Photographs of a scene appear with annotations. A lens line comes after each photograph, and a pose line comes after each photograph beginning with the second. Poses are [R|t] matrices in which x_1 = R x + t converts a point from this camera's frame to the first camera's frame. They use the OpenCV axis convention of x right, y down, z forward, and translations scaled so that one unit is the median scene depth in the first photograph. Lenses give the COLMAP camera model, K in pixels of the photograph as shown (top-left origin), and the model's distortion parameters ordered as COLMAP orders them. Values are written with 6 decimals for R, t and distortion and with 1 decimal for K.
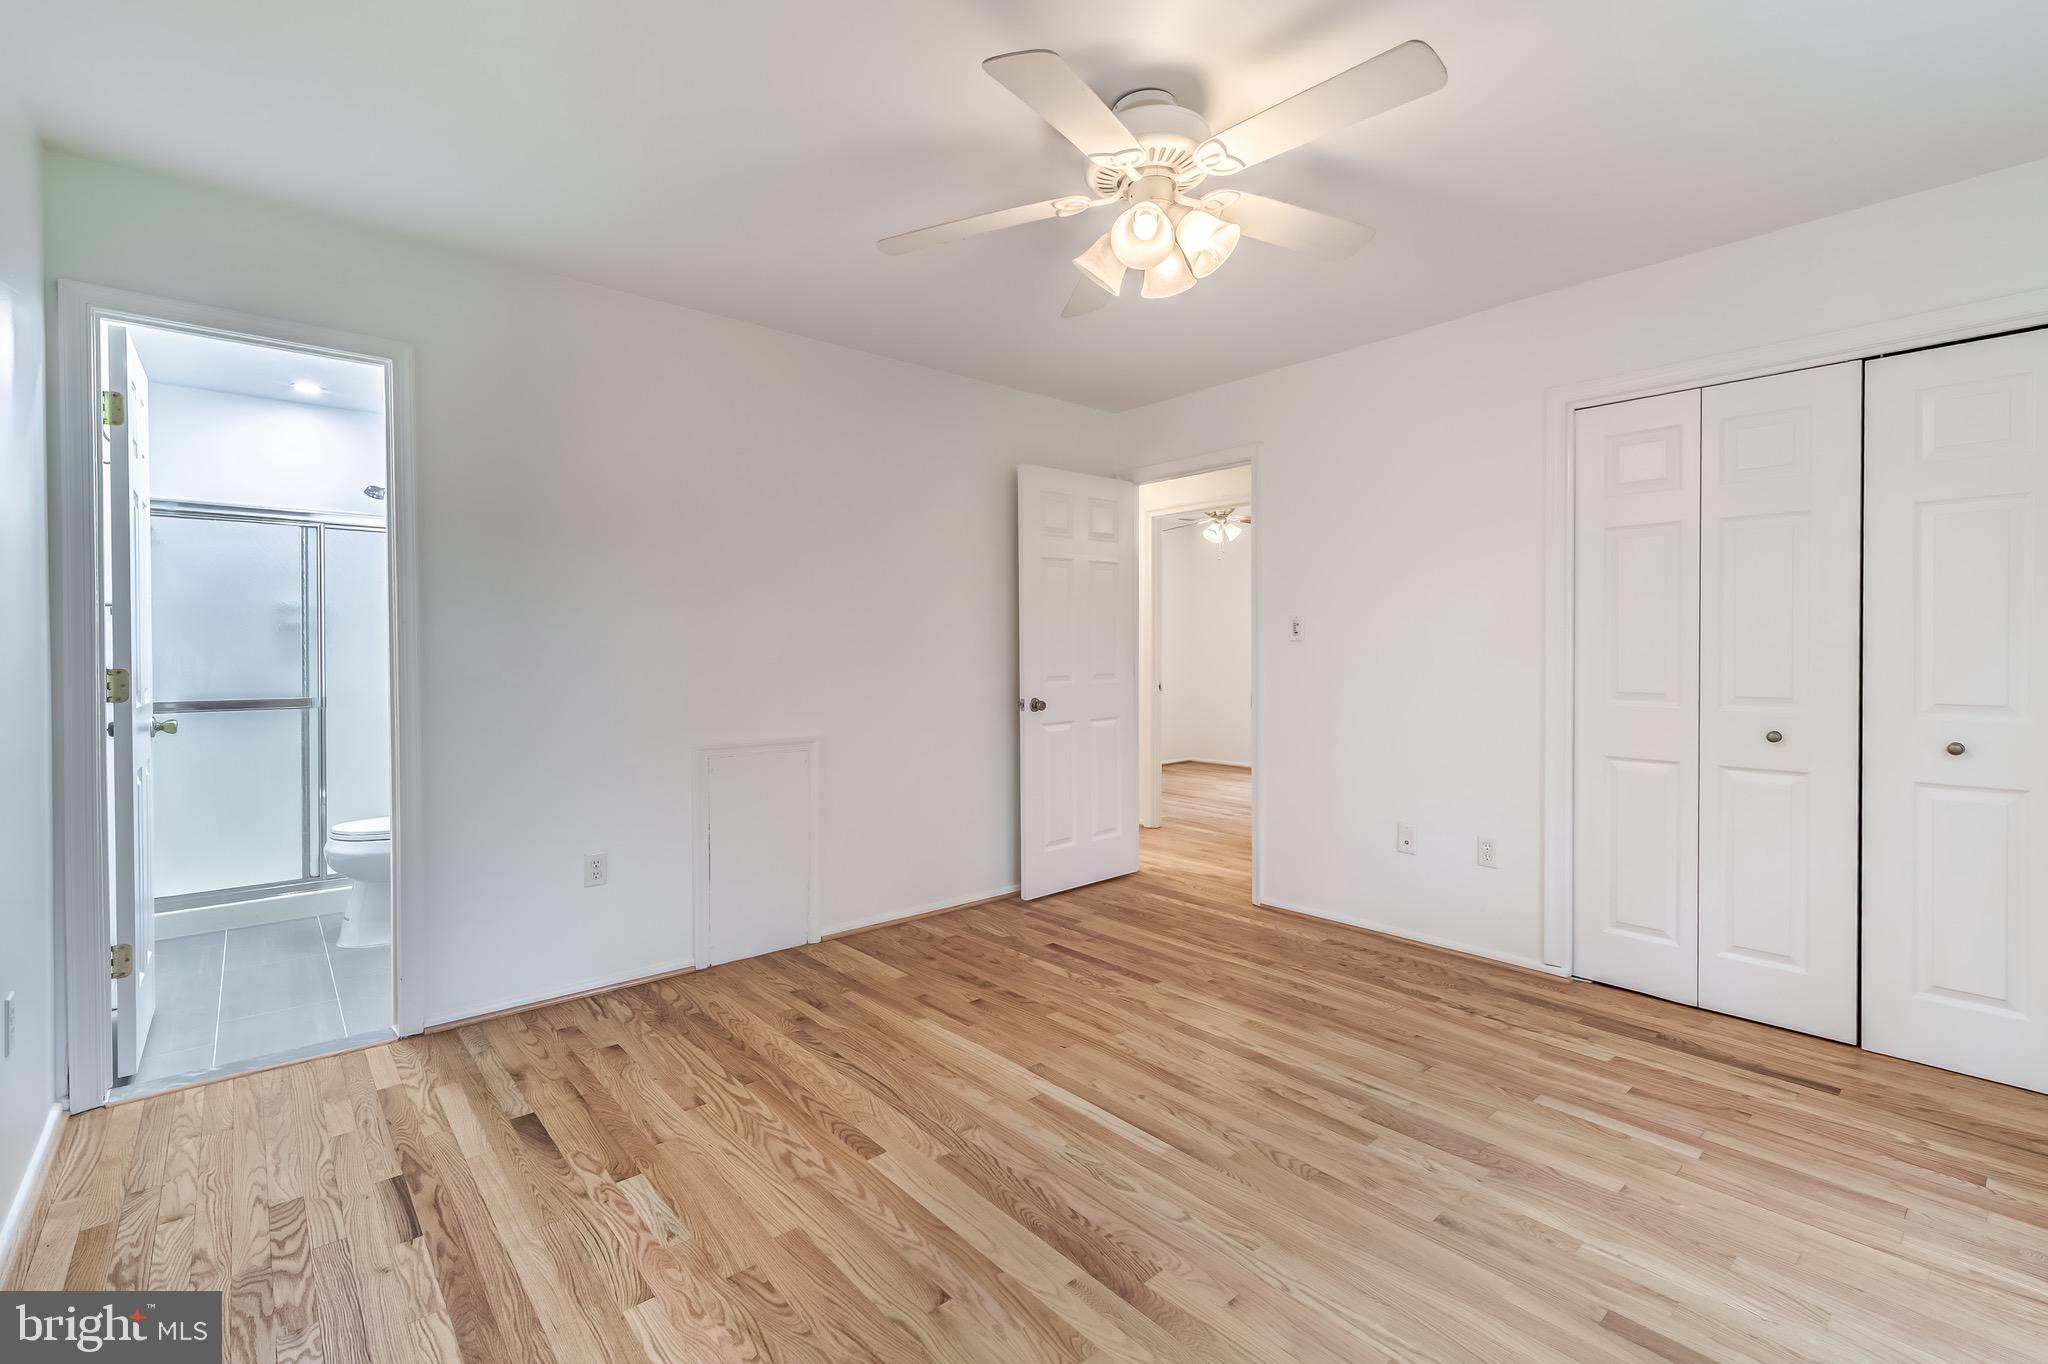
lens RADIAL K [[909.3, 0, 1034.6], [0, 909.3, 663.8], [0, 0, 1]] dist [0.001659, 0.000163]
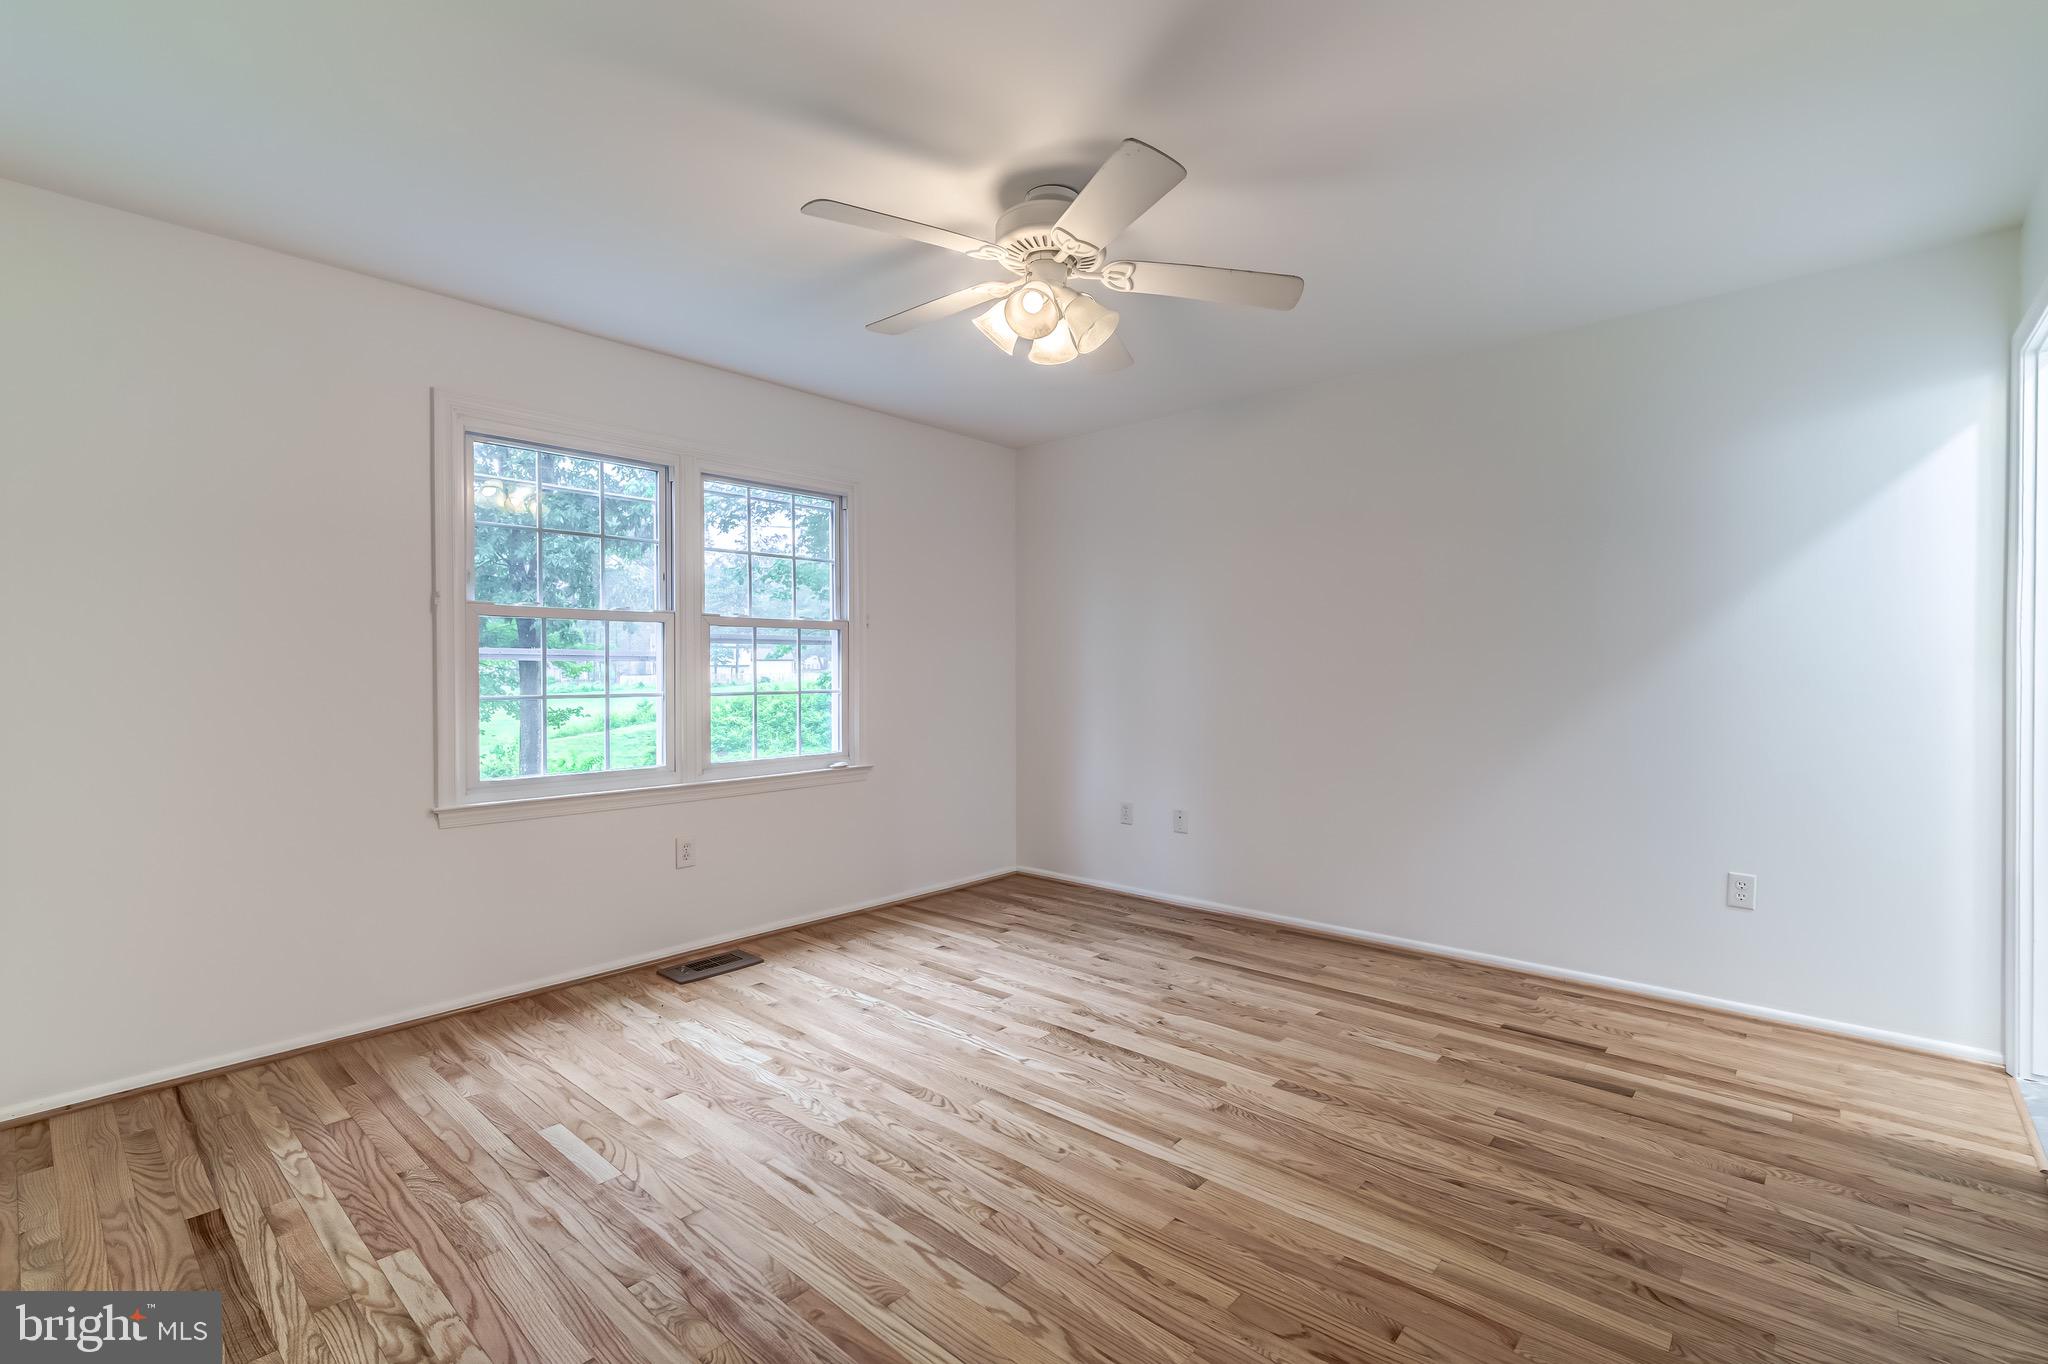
lens RADIAL K [[941.3, 0, 1024.0], [0, 941.3, 682.0], [0, 0, 1]] dist [0.001094, 0.000079]
pose [[-0.992777, 0.006644, -0.119792, 0.246838], [0.003320, 0.999604, 0.027928, -0.017420], [0.119930, 0.027329, -0.992406, 1.784998]]
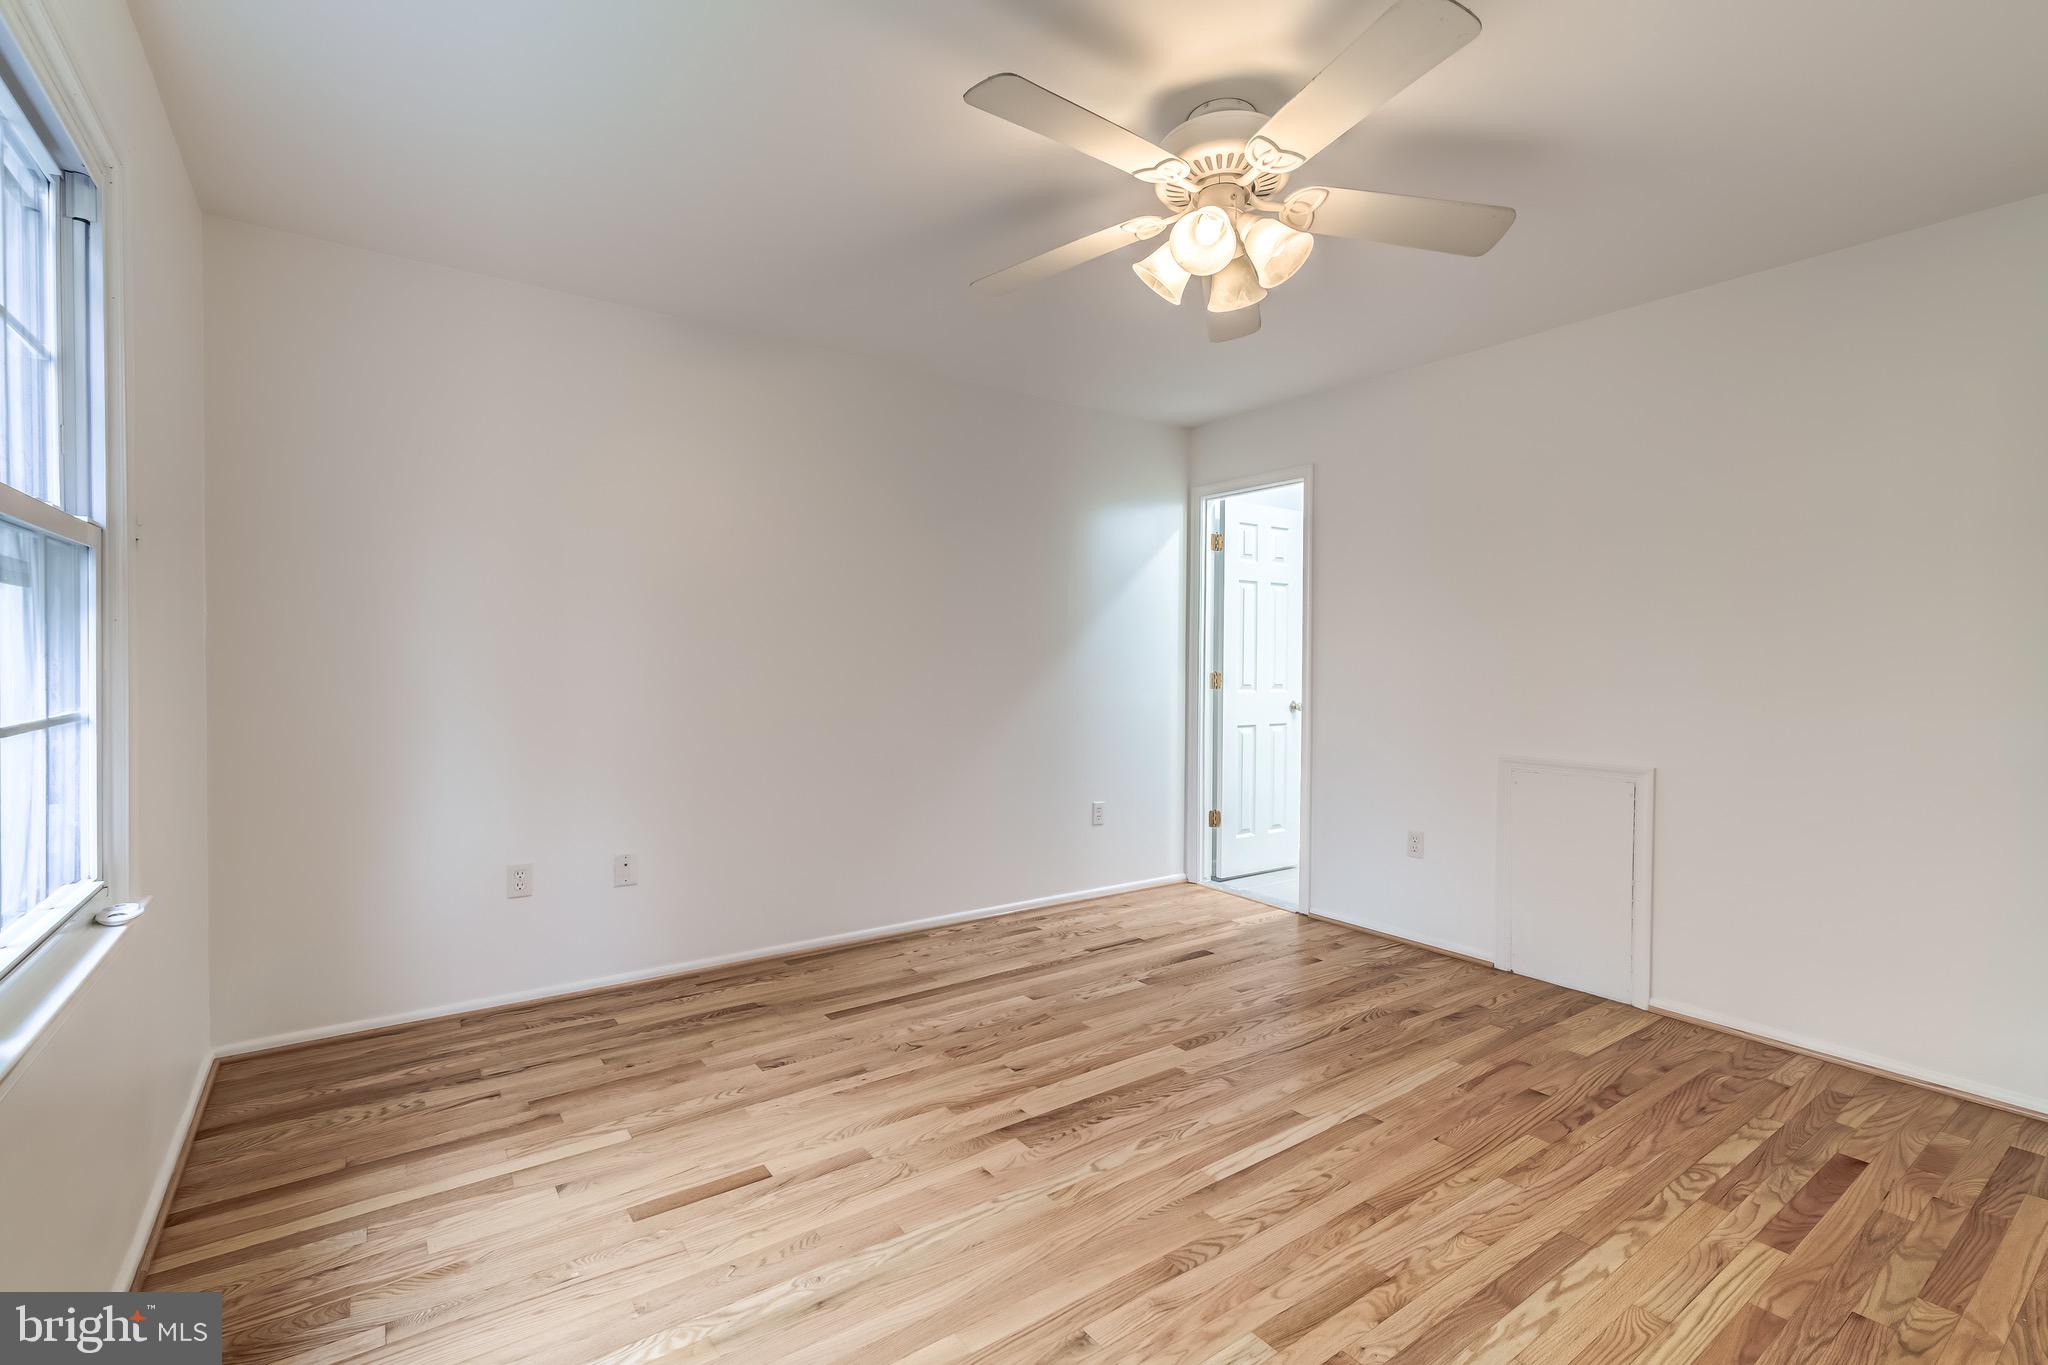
lens RADIAL K [[909.3, 0, 1034.6], [0, 909.3, 664.3], [0, 0, 1]] dist [0.001659, 0.000163]
pose [[-0.087699, 0.004466, -0.996137, 0.926057], [-0.021421, 0.999750, 0.006368, -0.005436], [0.995917, 0.021896, -0.087581, 0.736755]]
